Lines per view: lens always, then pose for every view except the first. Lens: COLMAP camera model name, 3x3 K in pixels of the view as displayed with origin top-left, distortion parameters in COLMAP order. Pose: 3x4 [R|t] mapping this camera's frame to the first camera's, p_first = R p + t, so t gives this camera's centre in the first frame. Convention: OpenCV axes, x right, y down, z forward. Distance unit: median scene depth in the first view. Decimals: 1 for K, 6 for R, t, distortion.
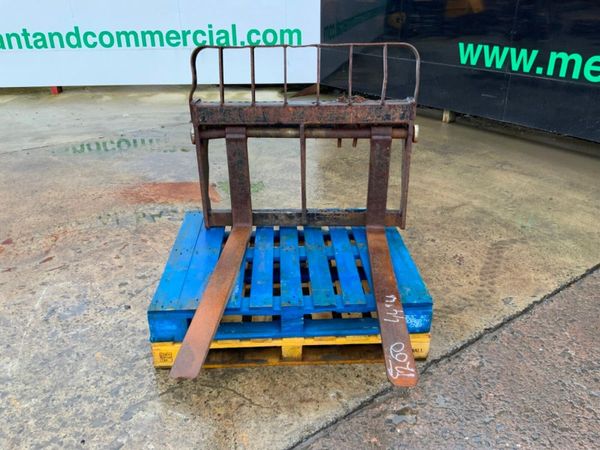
lens RADIAL K [[494.0, 0, 299.7], [0, 494.0, 227.5], [0, 0, 1]] dist [0.100290, -0.199157]
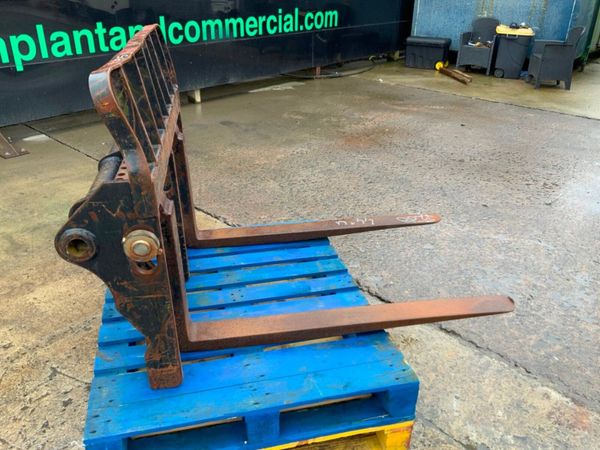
lens RADIAL K [[497.3, 0, 300.4], [0, 497.3, 228.2], [0, 0, 1]] dist [0.079673, -0.151588]
pose [[-0.202903, -0.444785, 0.872352, -0.695058], [0.416226, 0.767216, 0.487991, -0.388025], [-0.886333, 0.462110, 0.029461, 0.852293]]
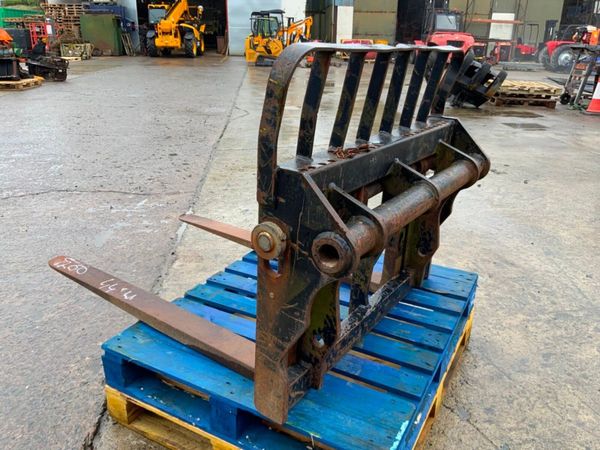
lens RADIAL K [[494.0, 0, 299.7], [0, 494.0, 227.5], [0, 0, 1]] dist [0.100290, -0.199157]
pose [[-0.518951, 0.302147, -0.799623, 0.576142], [-0.390285, 0.748499, 0.536122, -0.451859], [0.760505, 0.590302, -0.270511, 1.136033]]
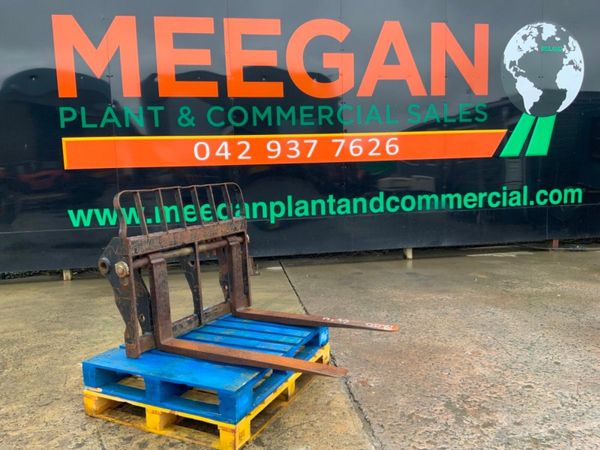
lens RADIAL K [[494.0, 0, 299.7], [0, 494.0, 227.5], [0, 0, 1]] dist [0.100290, -0.199157]
pose [[0.461801, -0.110695, 0.880049, -0.999741], [0.412446, 0.905189, -0.102571, 0.003592], [-0.785257, 0.410340, 0.463673, 0.160476]]
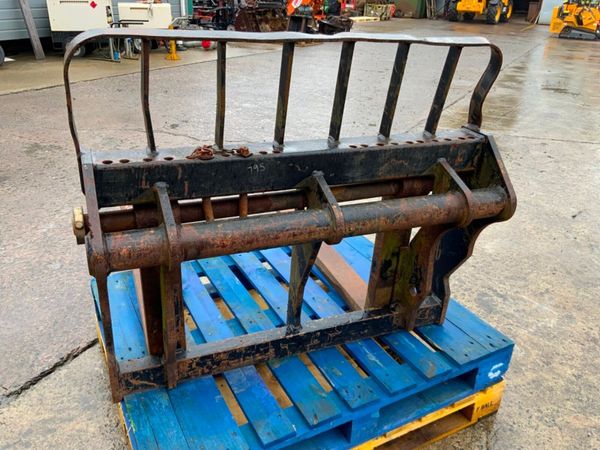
lens RADIAL K [[497.7, 0, 300.0], [0, 497.7, 225.0], [0, 0, 1]] dist [0.039680, -0.075200]
pose [[-0.901106, 0.155520, -0.404748, 0.236199], [-0.224510, 0.631241, 0.742382, -0.573561], [0.370948, 0.759835, -0.533899, 1.317609]]
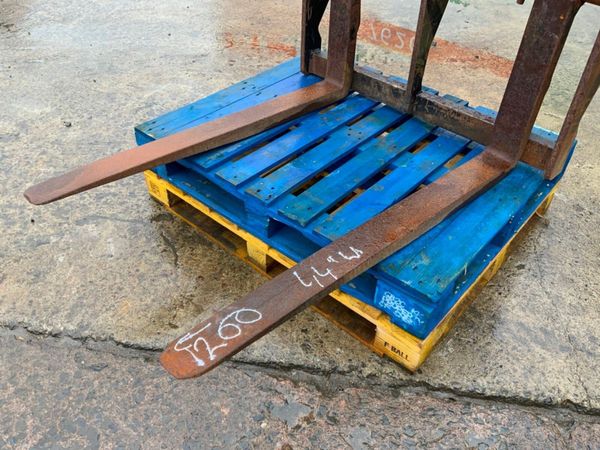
lens RADIAL K [[494.0, 0, 299.7], [0, 494.0, 227.5], [0, 0, 1]] dist [0.100290, -0.199157]
pose [[0.723065, 0.464432, -0.511352, 0.345018], [-0.325570, 0.882000, 0.340706, -0.053092], [0.609247, -0.079871, 0.788948, 0.400088]]
